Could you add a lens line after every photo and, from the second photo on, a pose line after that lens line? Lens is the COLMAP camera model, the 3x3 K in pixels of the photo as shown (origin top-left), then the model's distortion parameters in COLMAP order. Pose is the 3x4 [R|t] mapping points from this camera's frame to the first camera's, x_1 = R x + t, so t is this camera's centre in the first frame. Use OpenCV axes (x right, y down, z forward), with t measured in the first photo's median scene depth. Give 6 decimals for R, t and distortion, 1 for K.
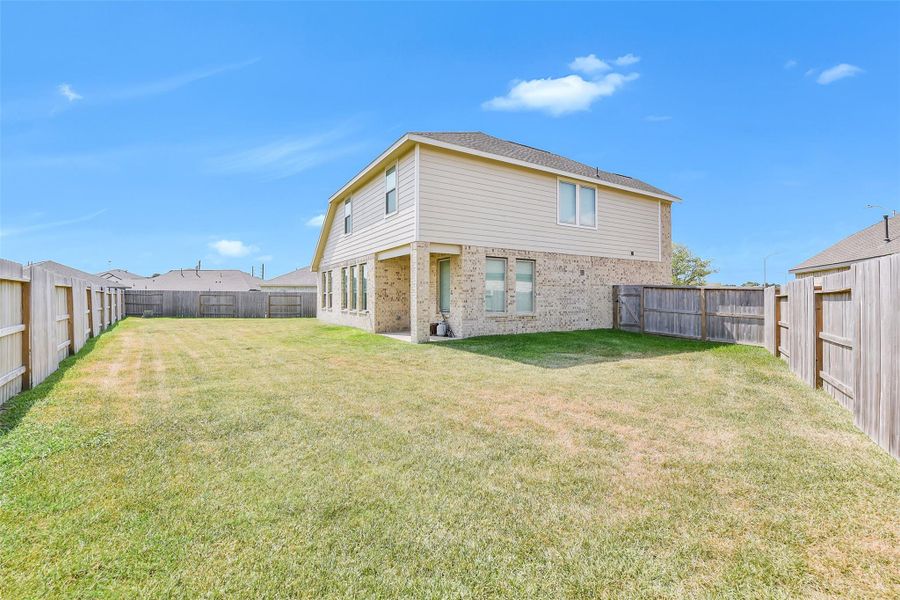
lens RADIAL K [[394.4, 0, 447.9], [0, 394.4, 300.5], [0, 0, 1]] dist [-0.009464, -0.004092]
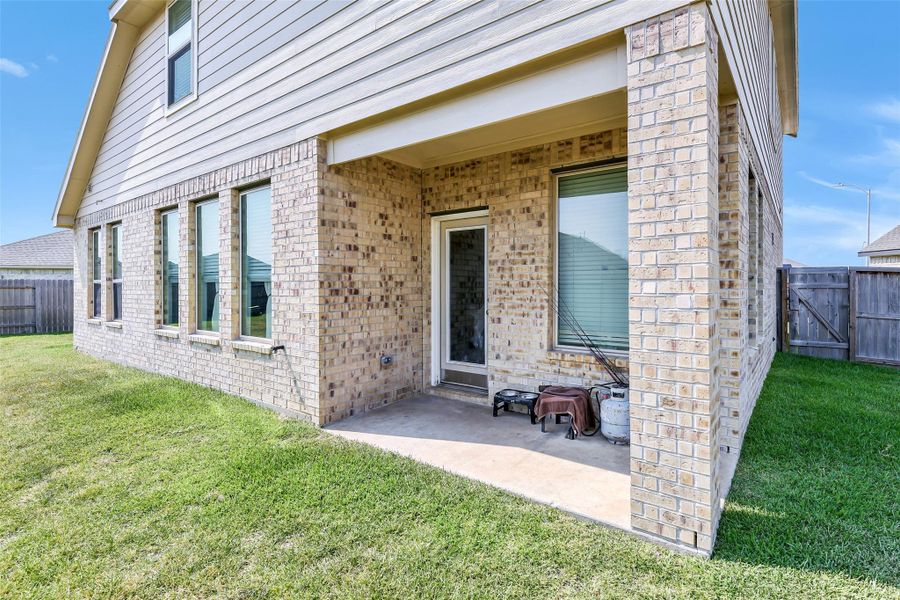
lens RADIAL K [[439.8, 0, 453.5], [0, 439.8, 291.7], [0, 0, 1]] dist [0.003473, 0.000462]
pose [[0.930598, -0.005820, 0.365997, -0.188361], [0.004838, 0.999982, 0.003601, -0.011208], [-0.366012, -0.001580, 0.930609, 0.609196]]
